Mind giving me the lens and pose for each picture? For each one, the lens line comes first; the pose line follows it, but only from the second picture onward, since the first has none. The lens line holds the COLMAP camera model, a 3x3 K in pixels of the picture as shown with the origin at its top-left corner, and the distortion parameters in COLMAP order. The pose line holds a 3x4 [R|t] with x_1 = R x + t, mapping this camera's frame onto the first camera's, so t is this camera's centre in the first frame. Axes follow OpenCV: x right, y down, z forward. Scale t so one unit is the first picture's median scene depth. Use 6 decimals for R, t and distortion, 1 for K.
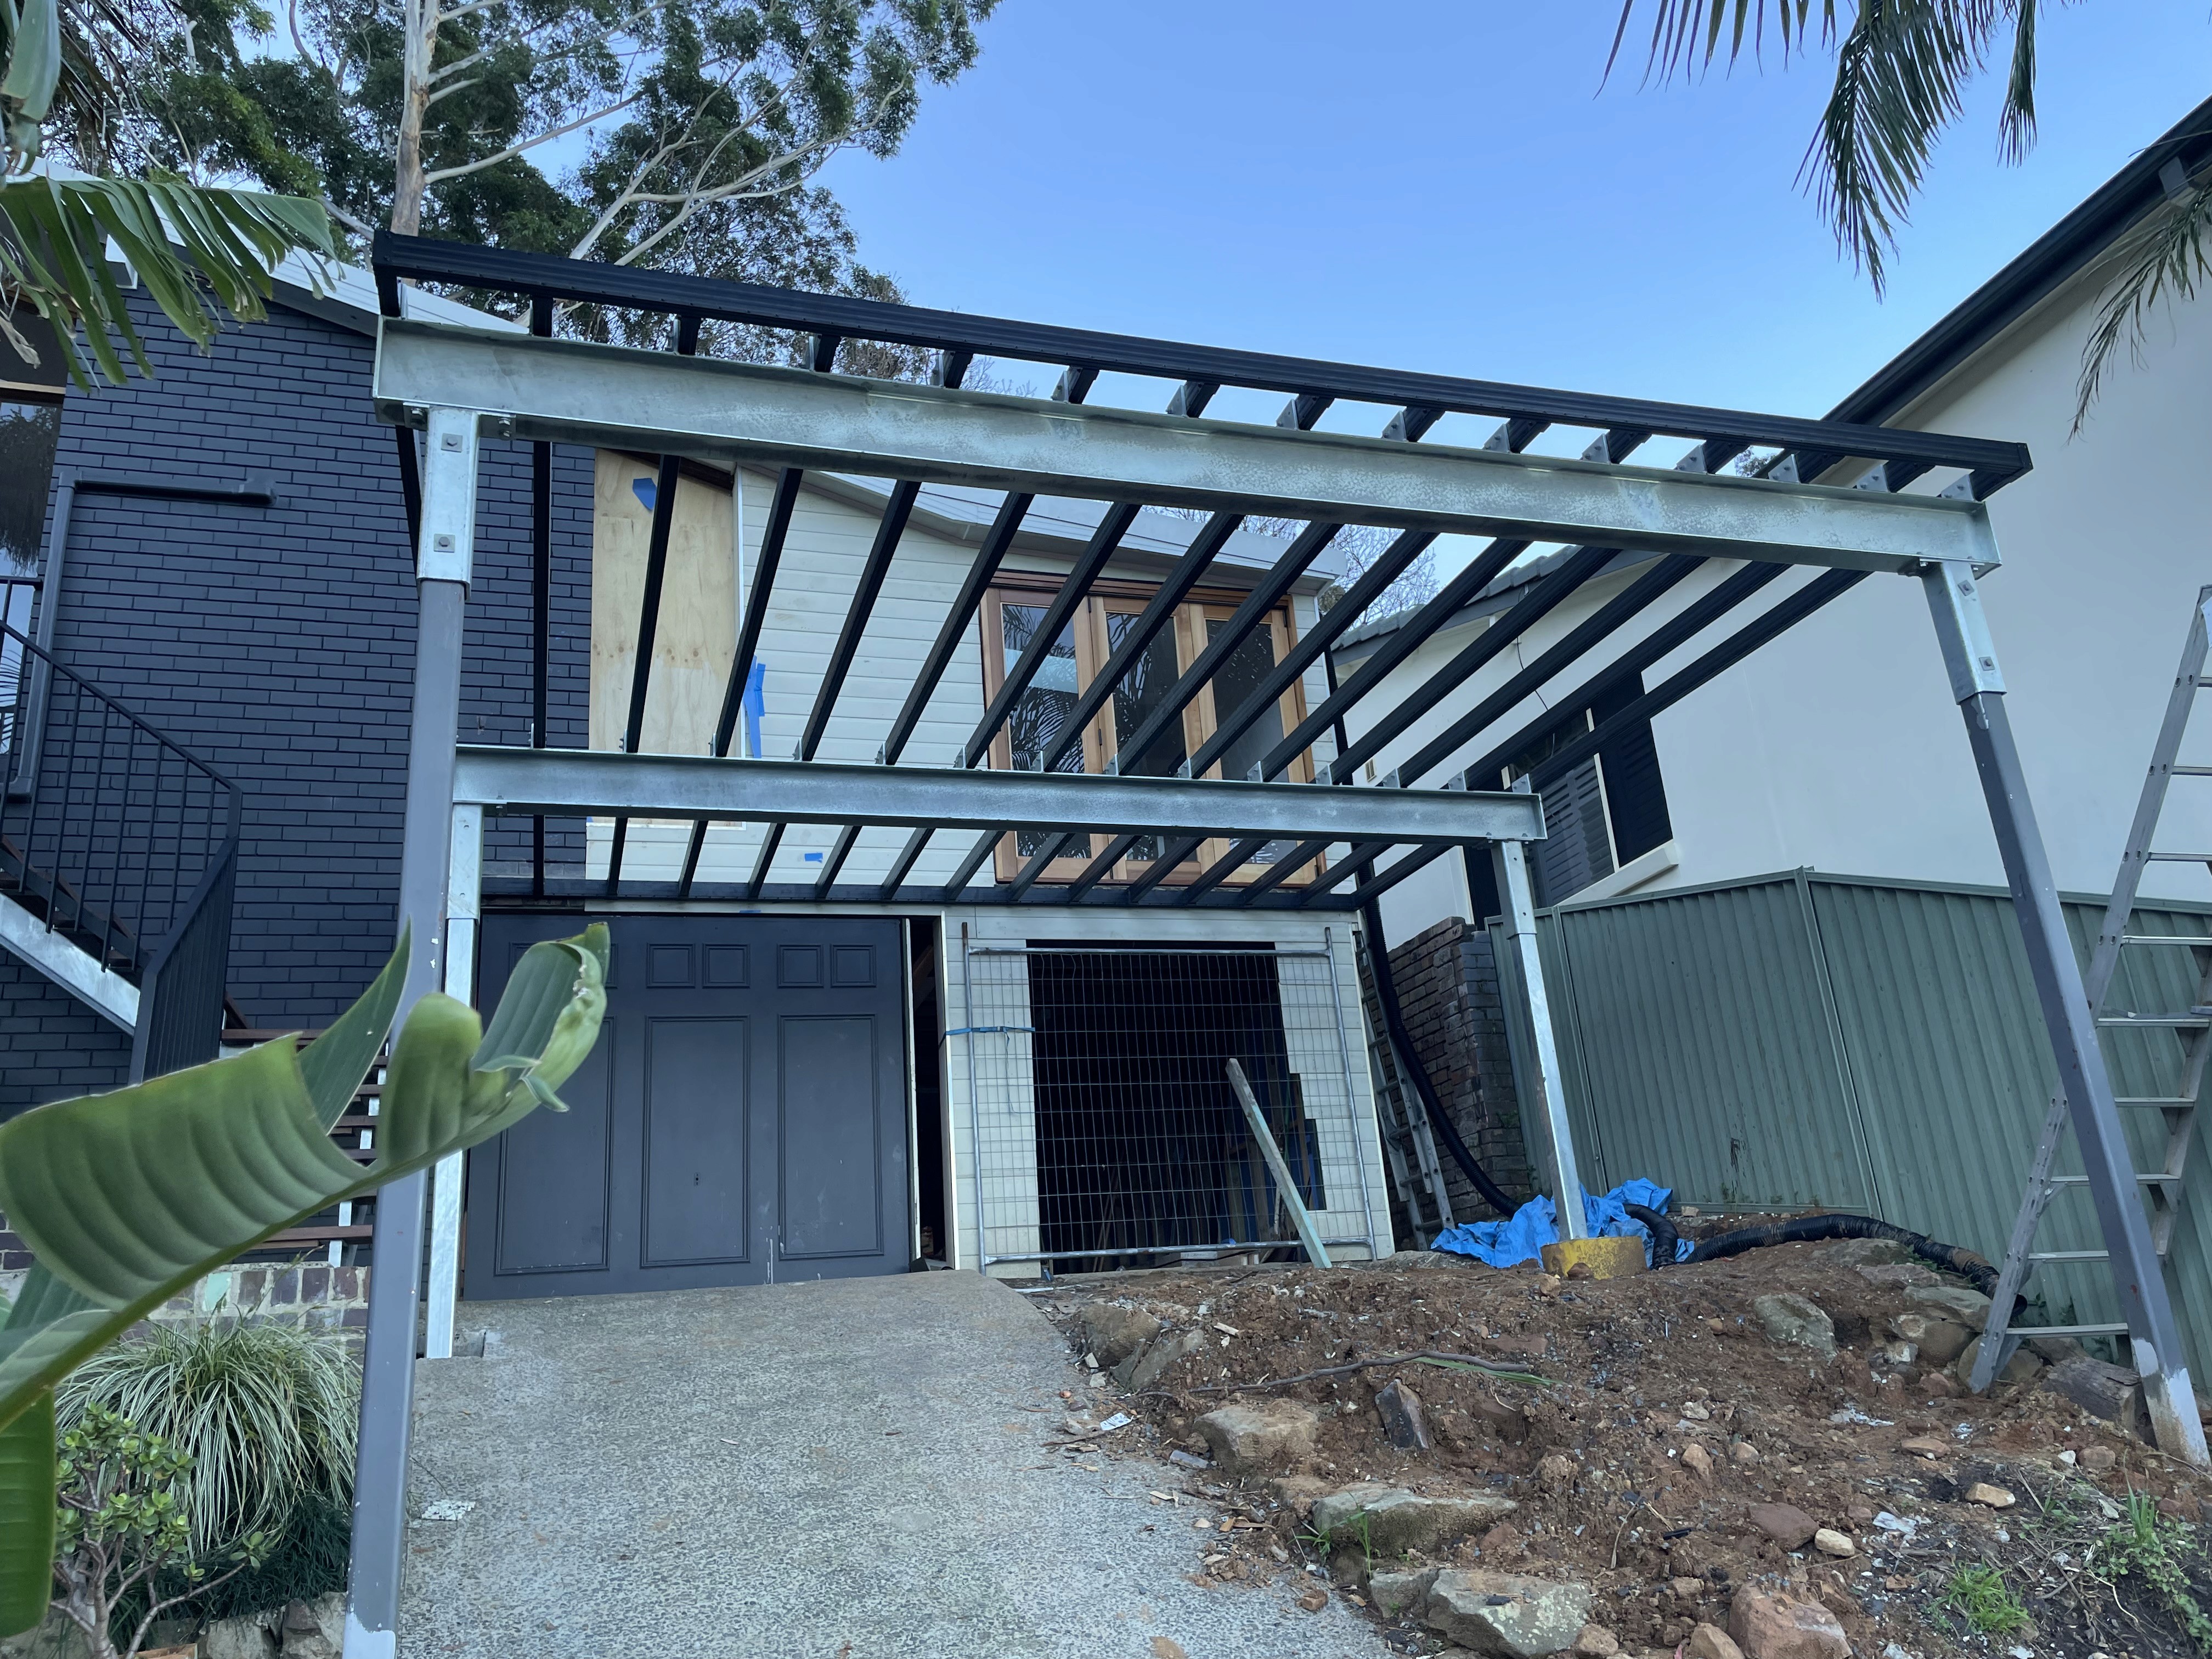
lens RADIAL K [[1692.4, 0, 1101.6], [0, 1692.4, 827.2], [0, 0, 1]] dist [0.049147, -0.081713]
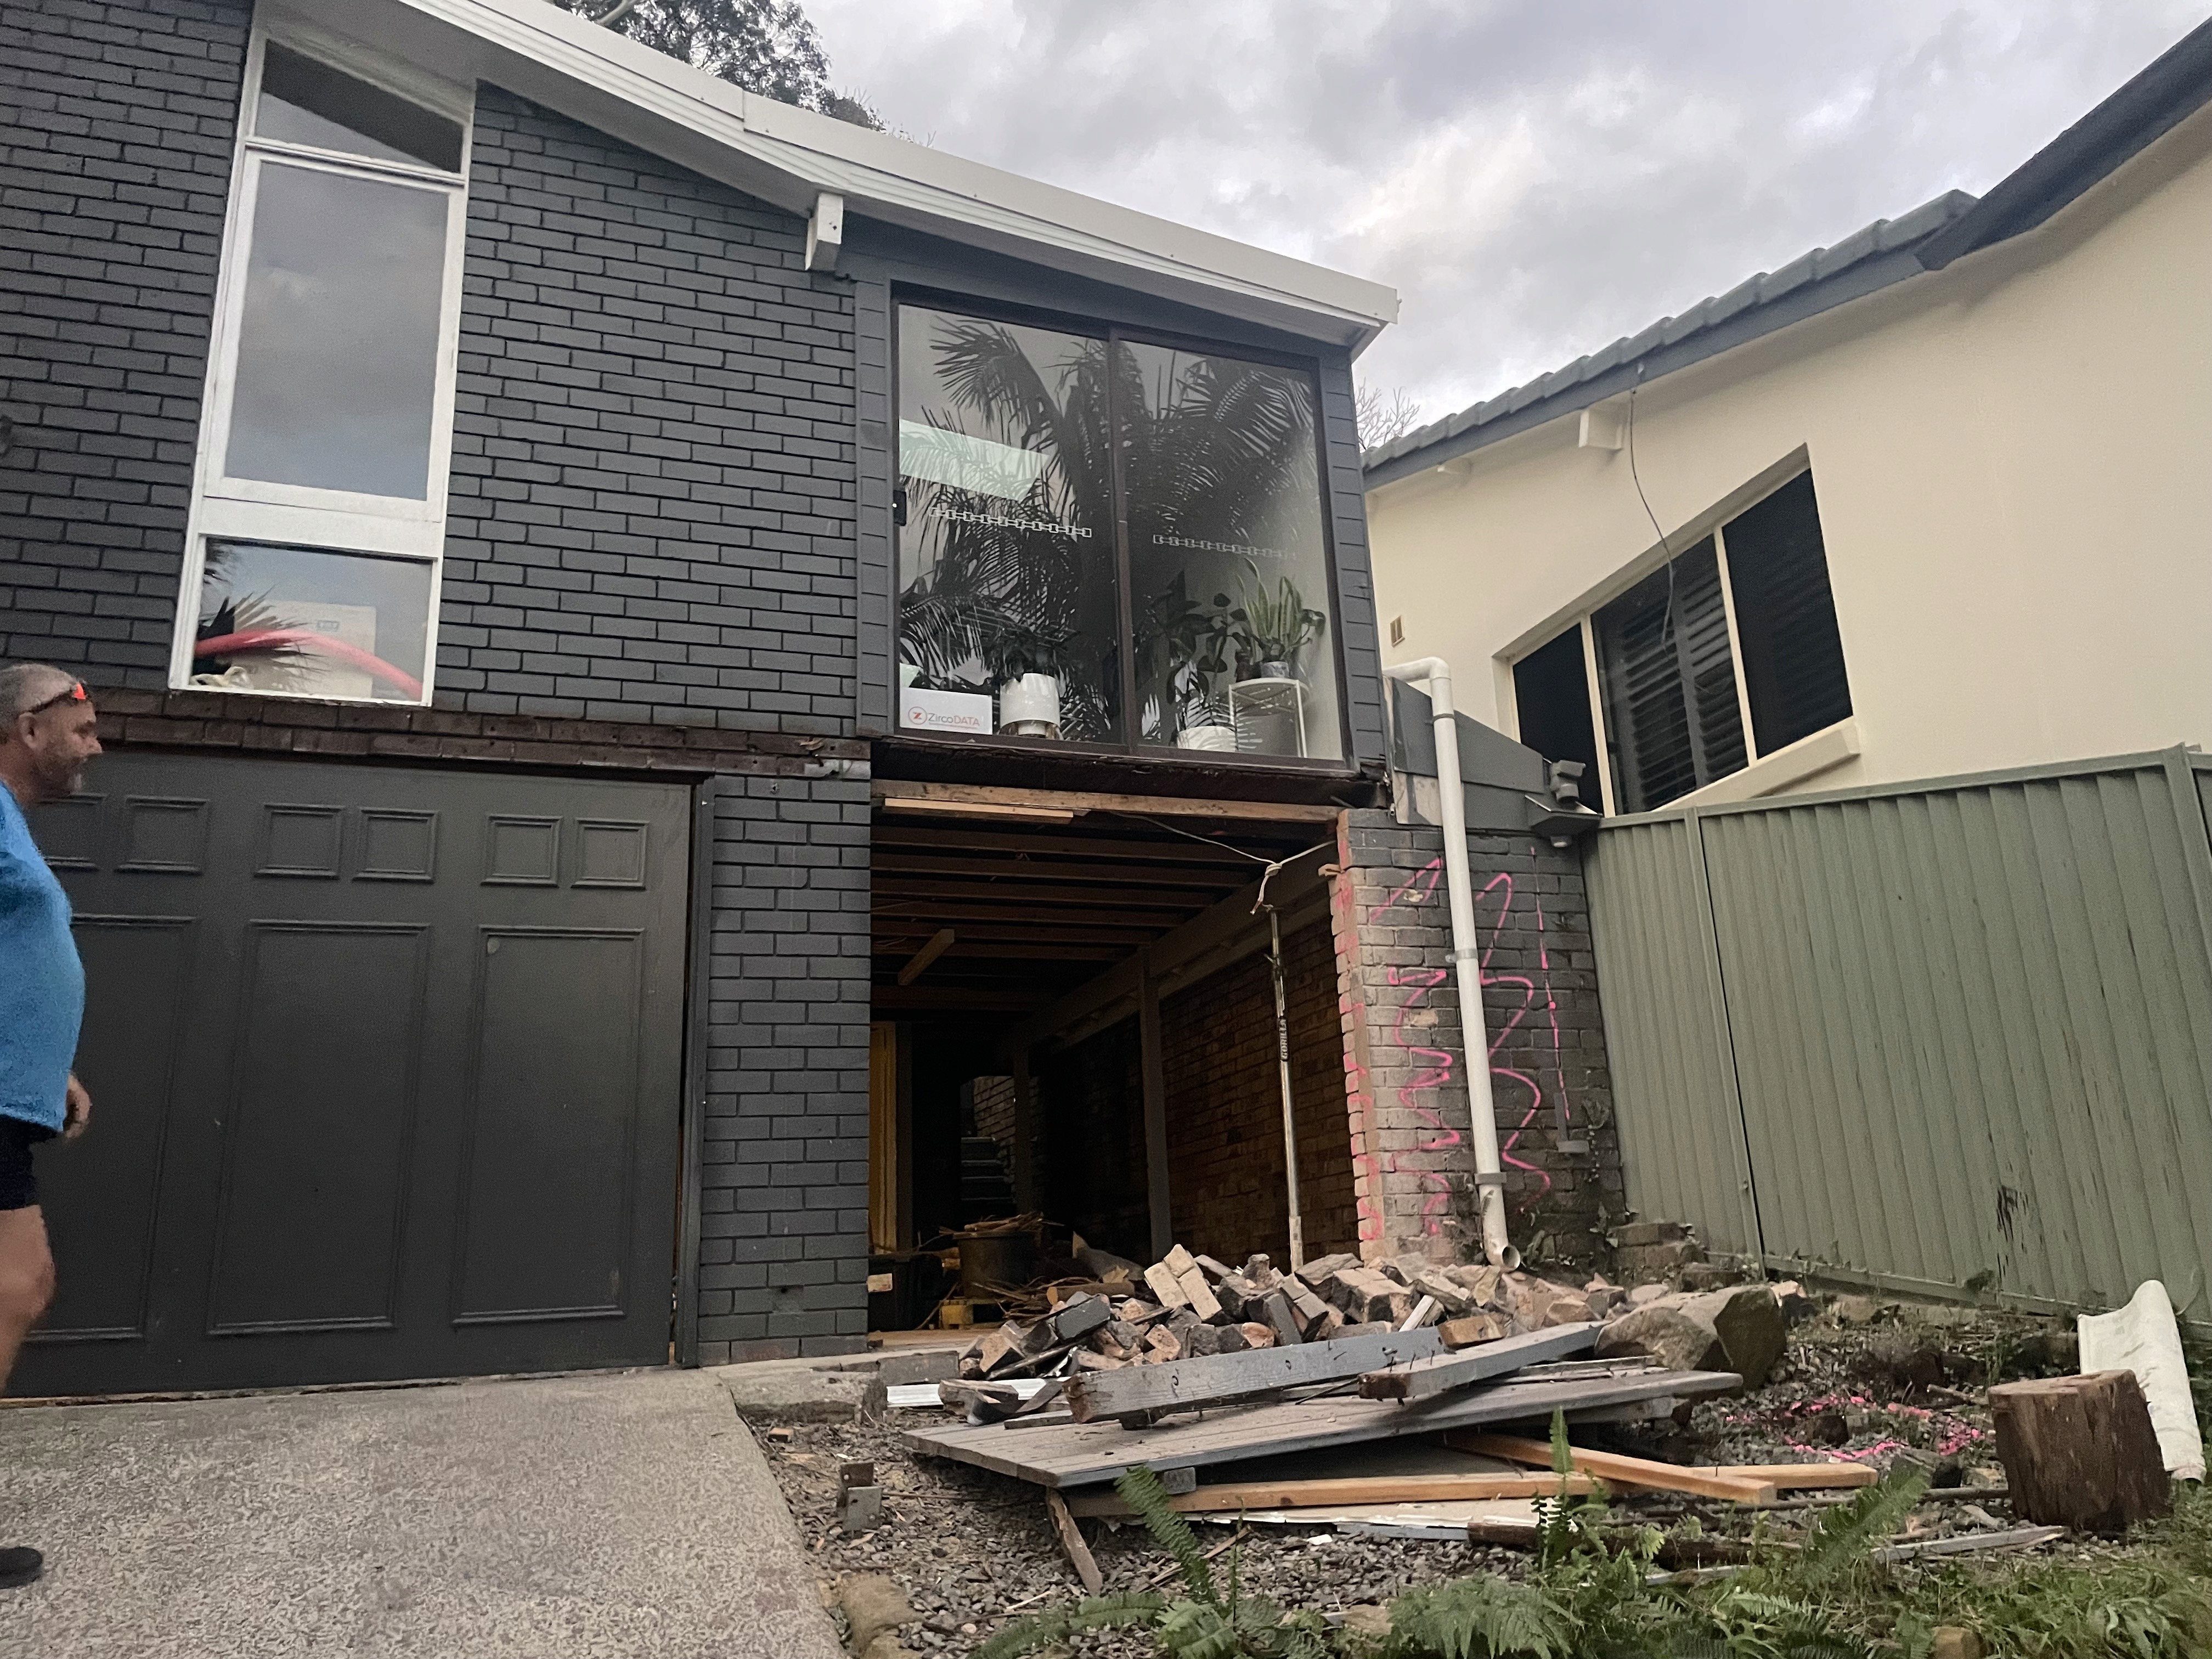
lens RADIAL K [[1692.4, 0, 1108.1], [0, 1692.4, 827.5], [0, 0, 1]] dist [0.049147, -0.081713]
pose [[0.999247, 0.035814, 0.014917, 0.025597], [-0.036589, 0.997791, 0.055443, 0.023855], [-0.012899, -0.055948, 0.998350, 0.305196]]
